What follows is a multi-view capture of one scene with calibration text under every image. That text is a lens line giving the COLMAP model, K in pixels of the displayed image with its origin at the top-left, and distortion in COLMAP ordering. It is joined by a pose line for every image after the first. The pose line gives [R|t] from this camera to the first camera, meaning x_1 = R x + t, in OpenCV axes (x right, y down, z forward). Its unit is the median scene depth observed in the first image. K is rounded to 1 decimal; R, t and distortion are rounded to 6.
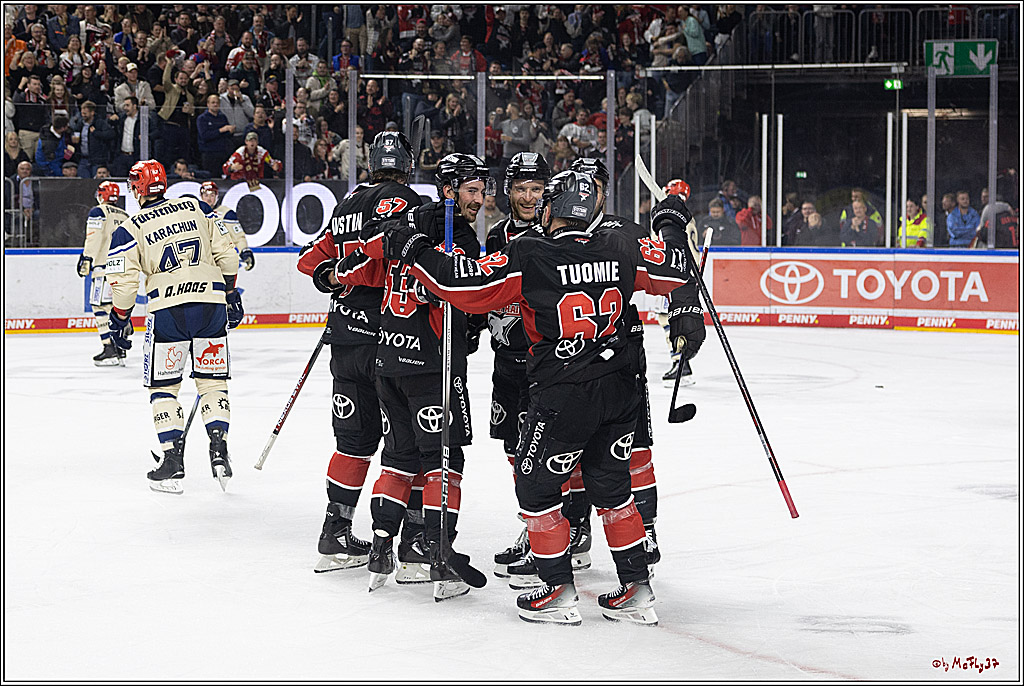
lens RADIAL K [[1480.4, 0, 523.3], [0, 1480.4, 344.2], [0, 0, 1]] dist [0.050174, 0.000000]
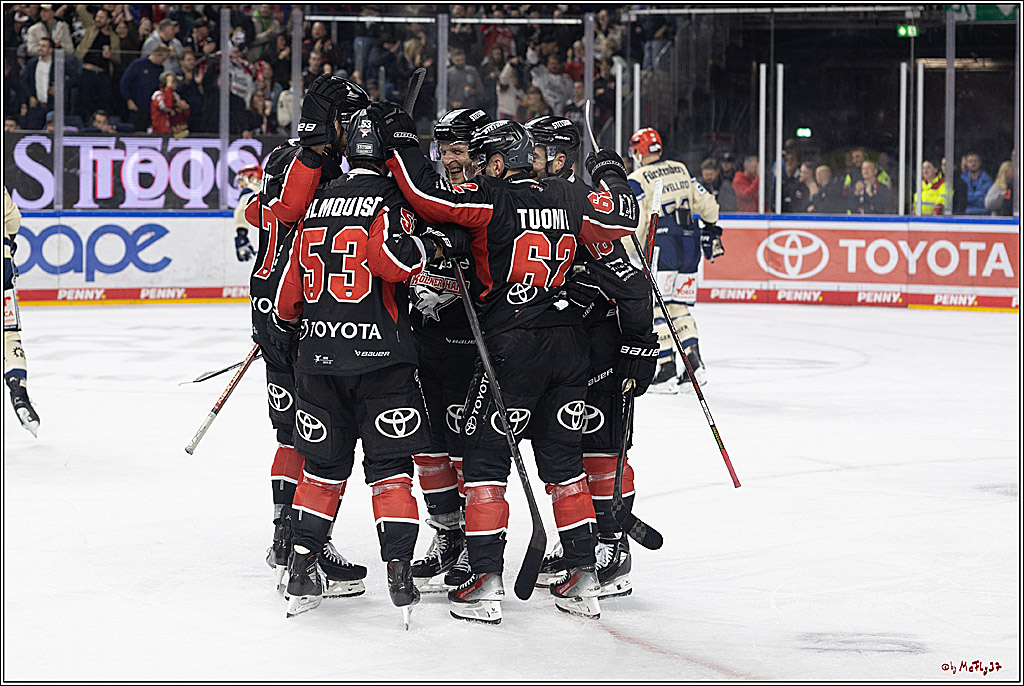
lens RADIAL K [[1911.5, 0, 502.6], [0, 1911.5, 343.0], [0, 0, 1]] dist [0.097039, 0.000000]
pose [[0.999965, 0.005496, 0.006343, 0.001208], [-0.005466, 0.999974, -0.004704, 0.017573], [-0.006368, 0.004669, 0.999969, -0.142062]]
